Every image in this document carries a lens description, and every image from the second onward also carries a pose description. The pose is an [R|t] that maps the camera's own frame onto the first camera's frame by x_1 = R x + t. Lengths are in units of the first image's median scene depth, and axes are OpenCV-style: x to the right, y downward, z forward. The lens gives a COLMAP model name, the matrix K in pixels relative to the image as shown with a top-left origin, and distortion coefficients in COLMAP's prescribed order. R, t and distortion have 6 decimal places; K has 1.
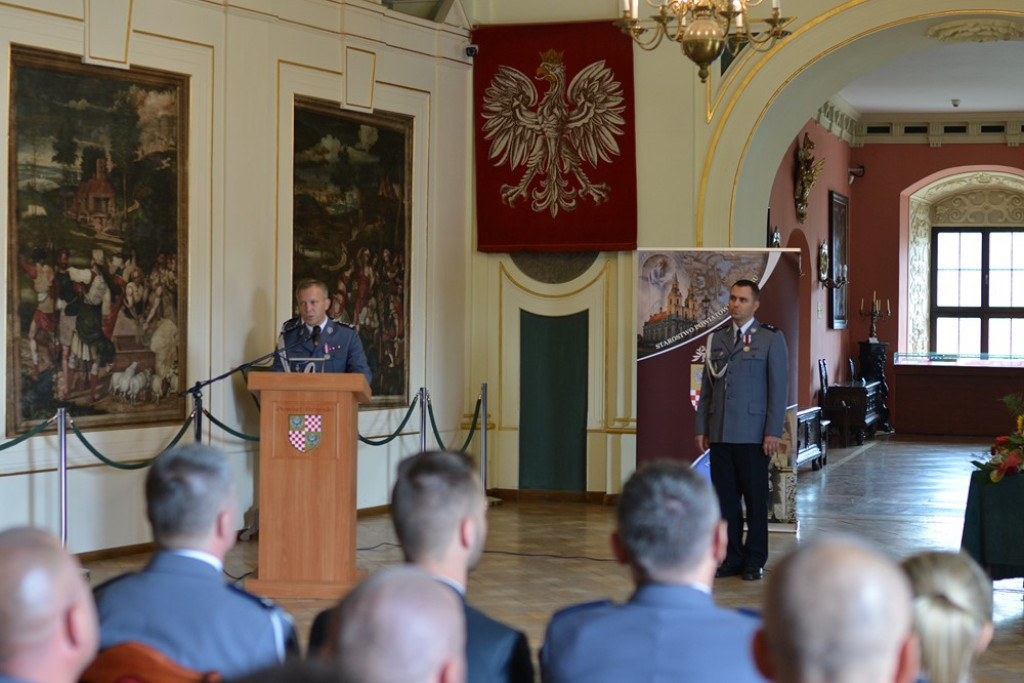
lens RADIAL K [[1867.3, 0, 511.7], [0, 1867.3, 342.6], [0, 0, 1]] dist [-0.057850, 0.000000]
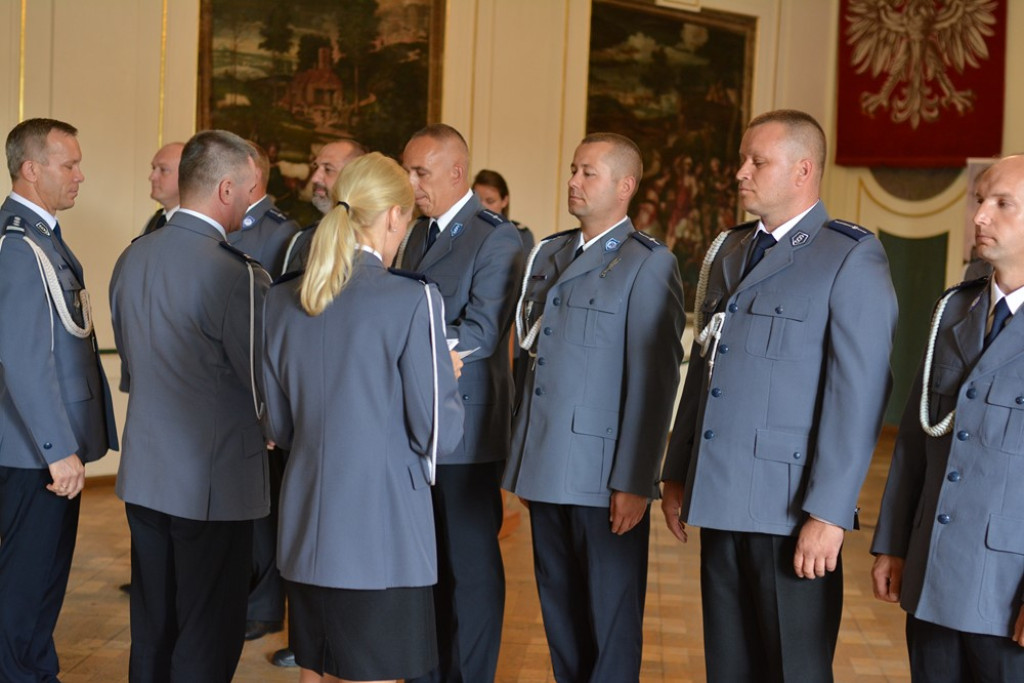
lens RADIAL K [[1497.1, 0, 513.7], [0, 1497.1, 344.0], [0, 0, 1]] dist [-0.048837, 0.000000]
pose [[0.921212, 0.063812, -0.383793, 0.161434], [-0.041906, 0.996993, 0.065180, -0.001866], [0.386798, -0.043961, 0.921116, 0.314125]]
